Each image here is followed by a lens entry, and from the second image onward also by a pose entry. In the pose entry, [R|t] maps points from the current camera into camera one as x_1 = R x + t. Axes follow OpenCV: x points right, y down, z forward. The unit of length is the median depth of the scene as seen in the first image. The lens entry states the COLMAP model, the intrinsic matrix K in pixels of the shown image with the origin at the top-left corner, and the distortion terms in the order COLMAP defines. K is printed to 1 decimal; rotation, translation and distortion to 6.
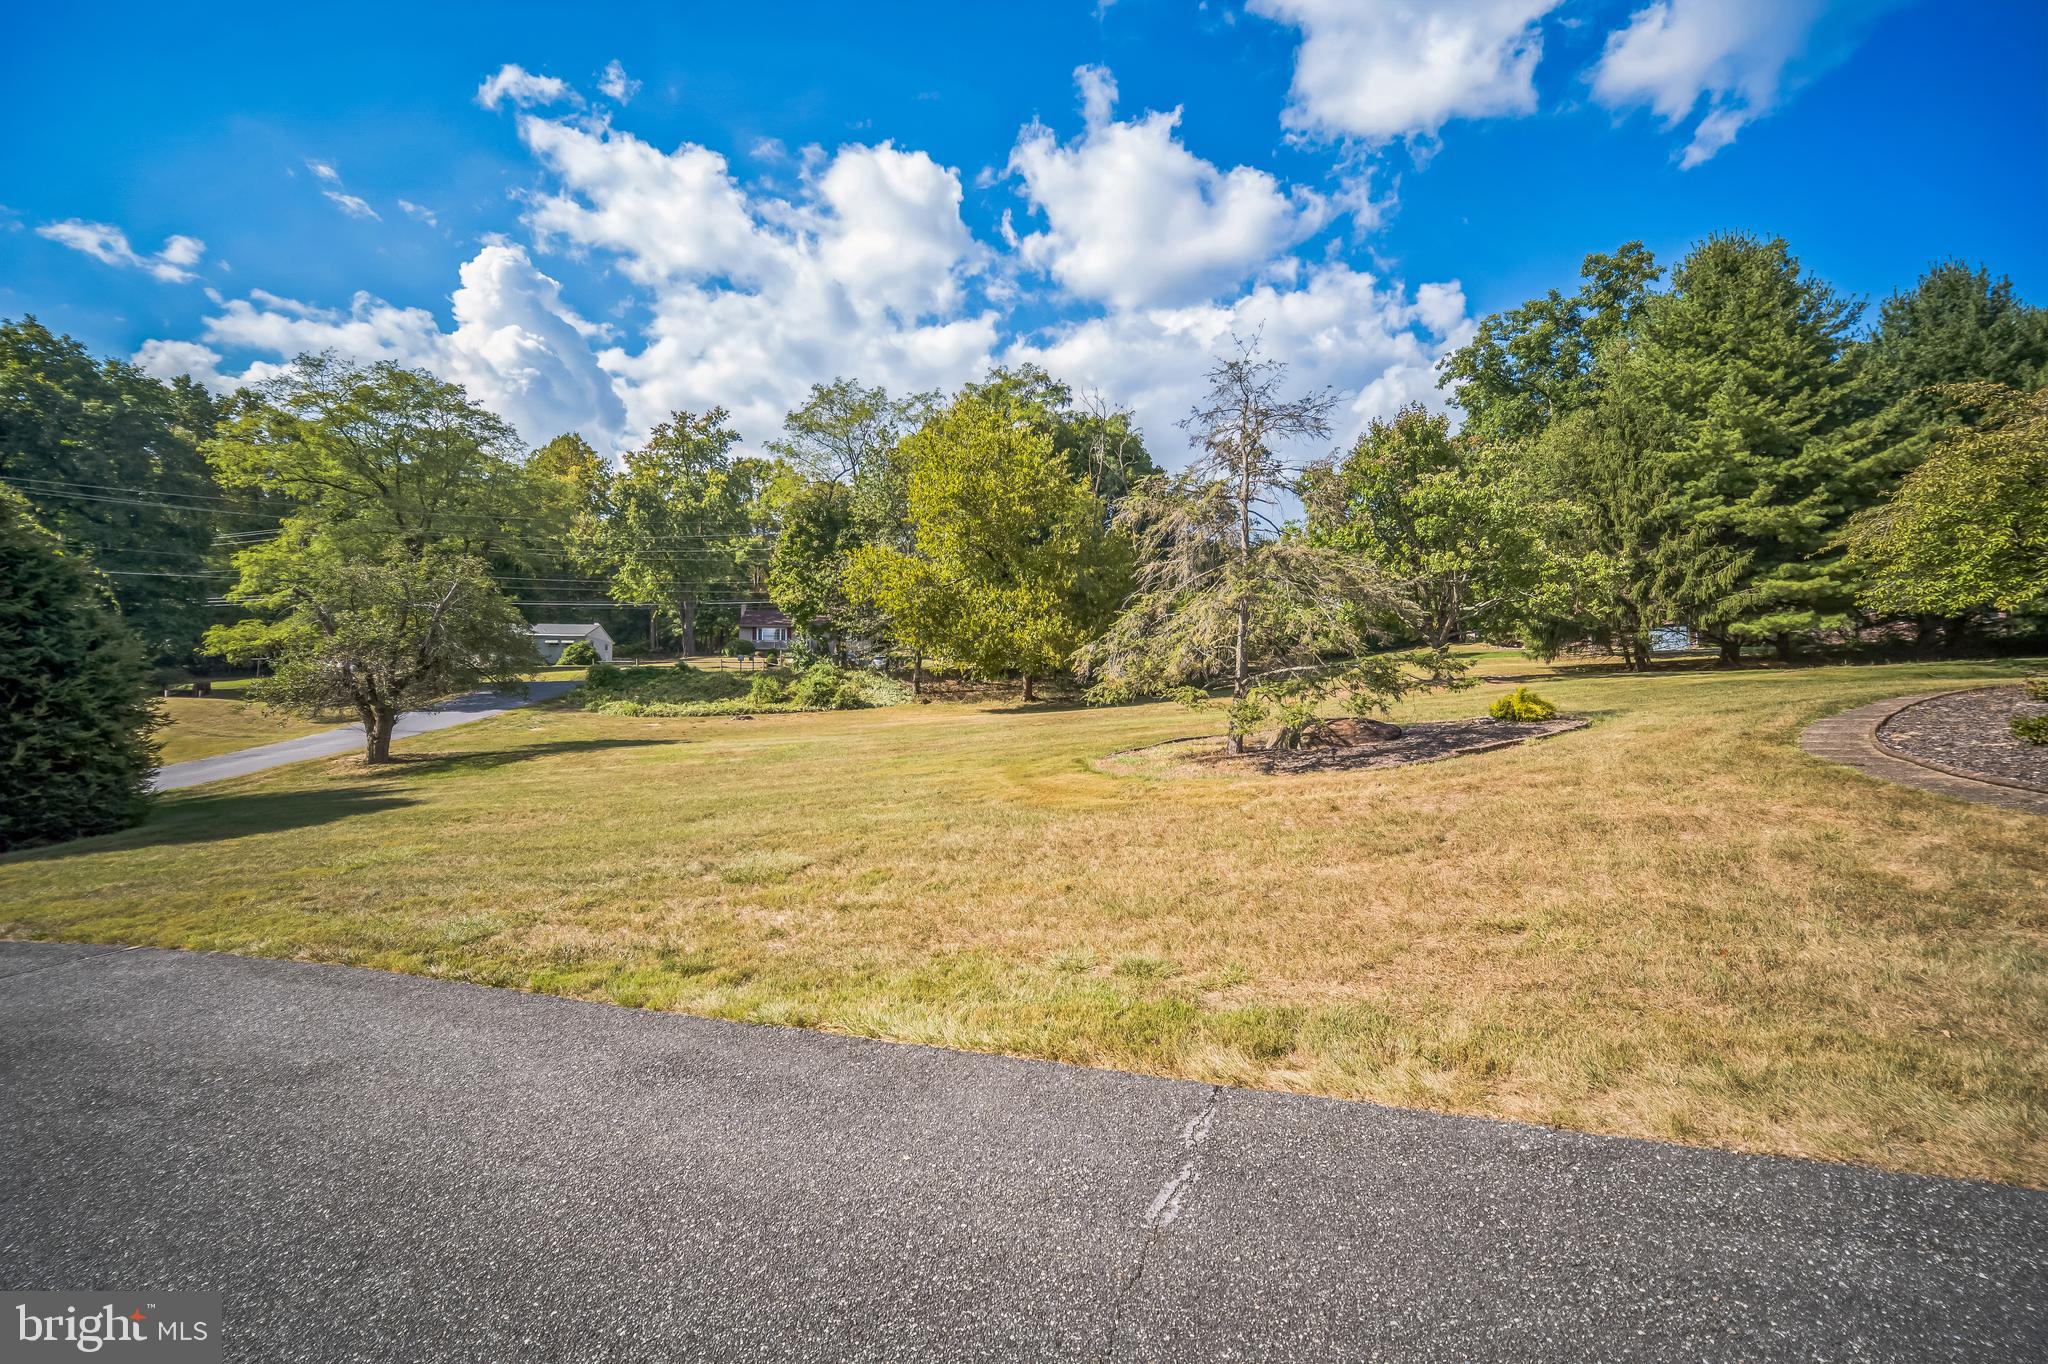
lens RADIAL K [[822.9, 0, 1011.3], [0, 822.9, 684.2], [0, 0, 1]] dist [-0.001334, 0.000002]
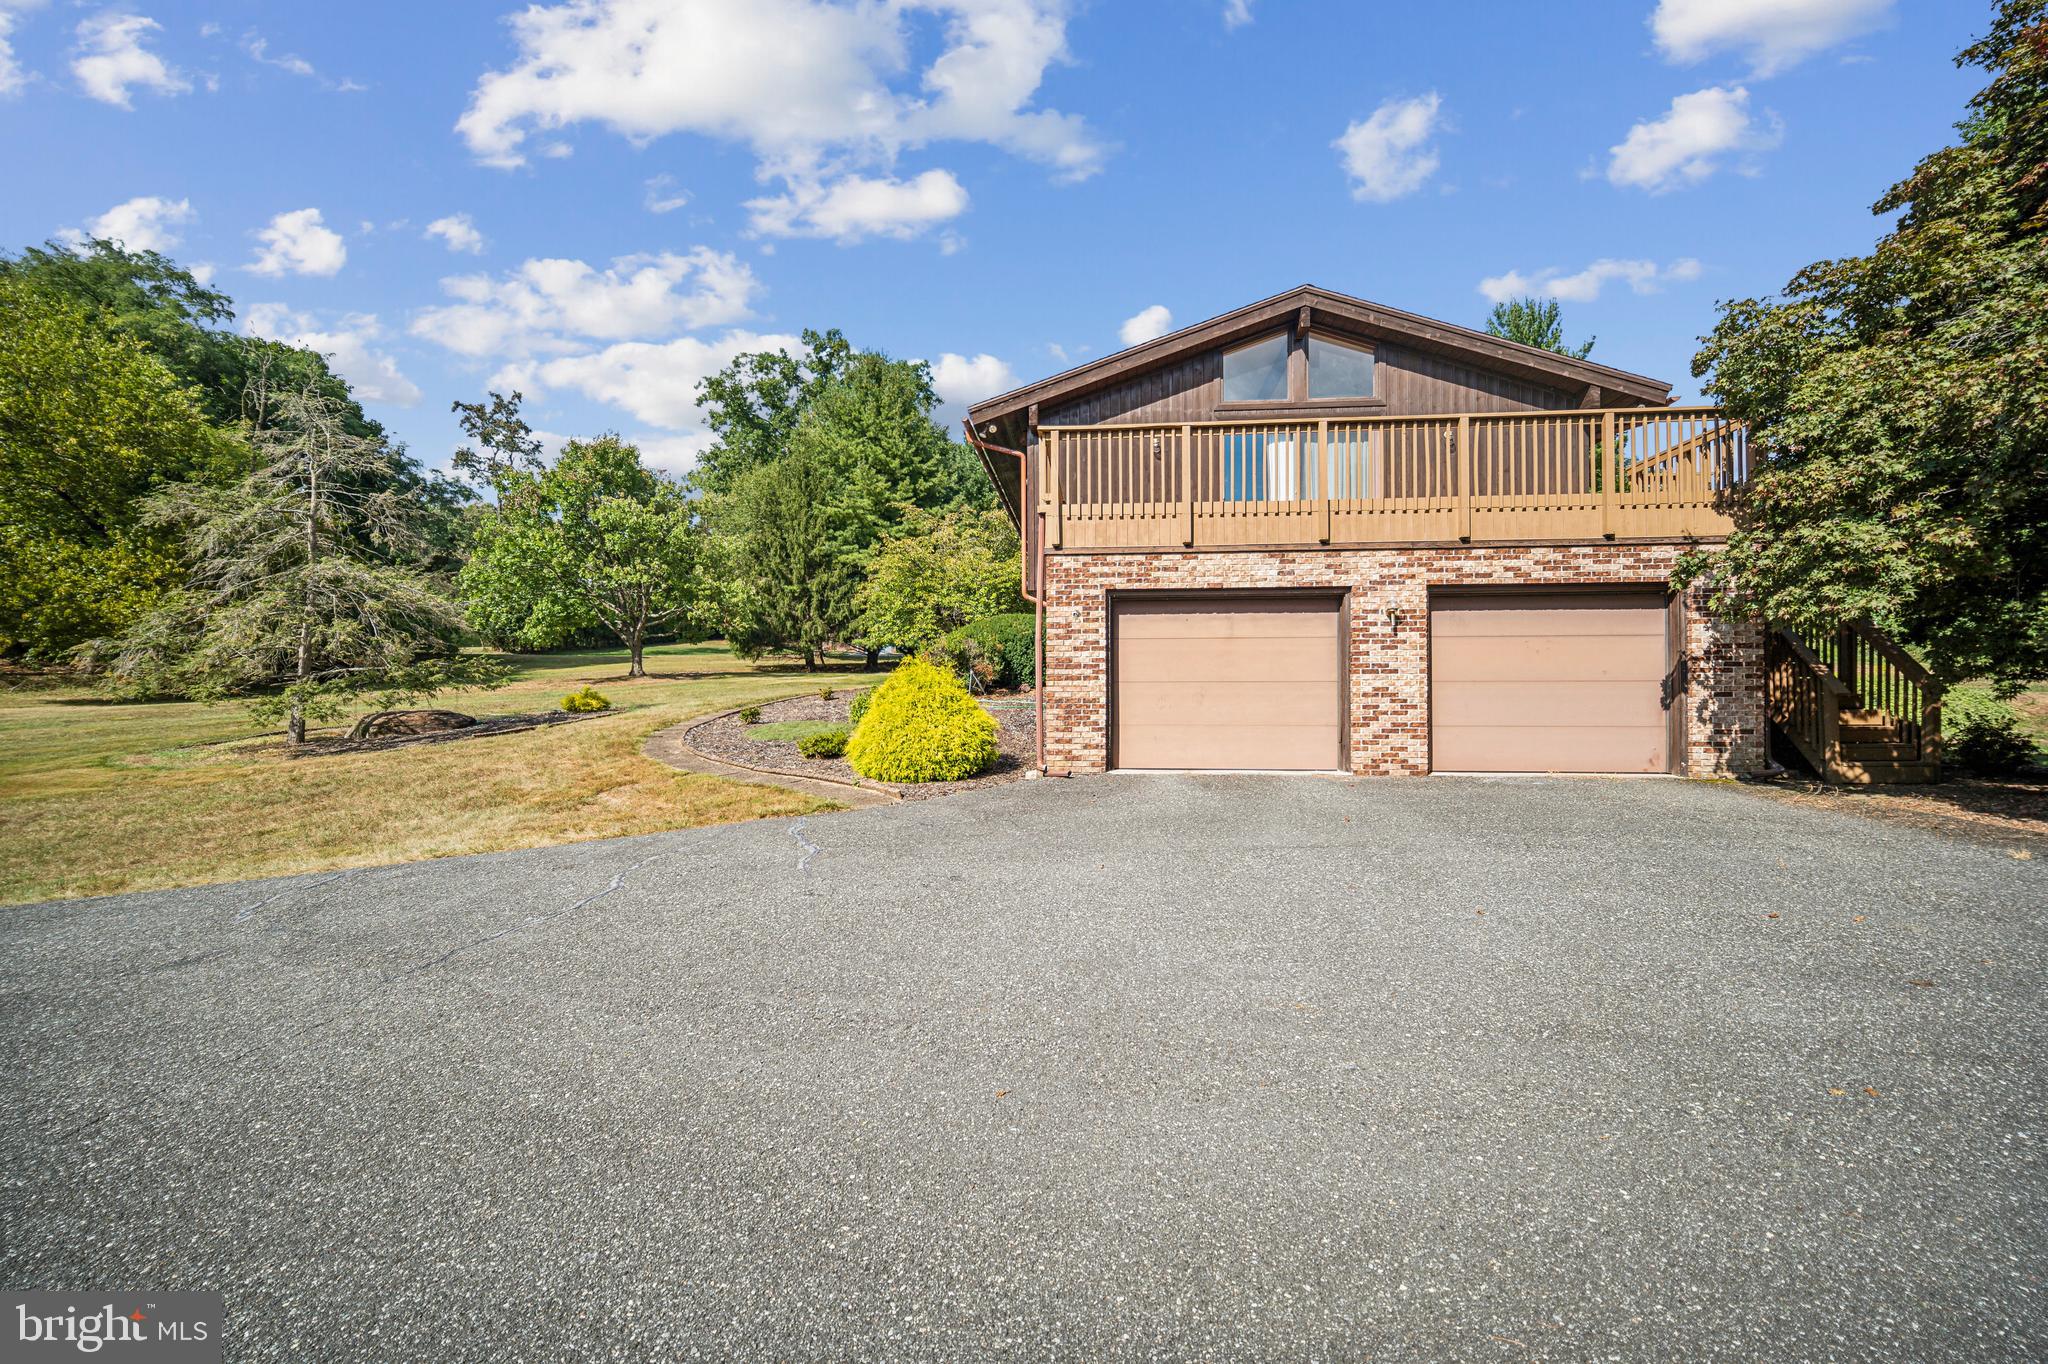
lens RADIAL K [[862.6, 0, 1033.6], [0, 862.6, 698.4], [0, 0, 1]] dist [-0.001767, -0.000448]
pose [[0.719084, 0.003005, 0.694916, 0.077437], [-0.024694, 0.999470, 0.021230, -0.011575], [-0.694484, -0.032426, 0.718777, -0.237720]]
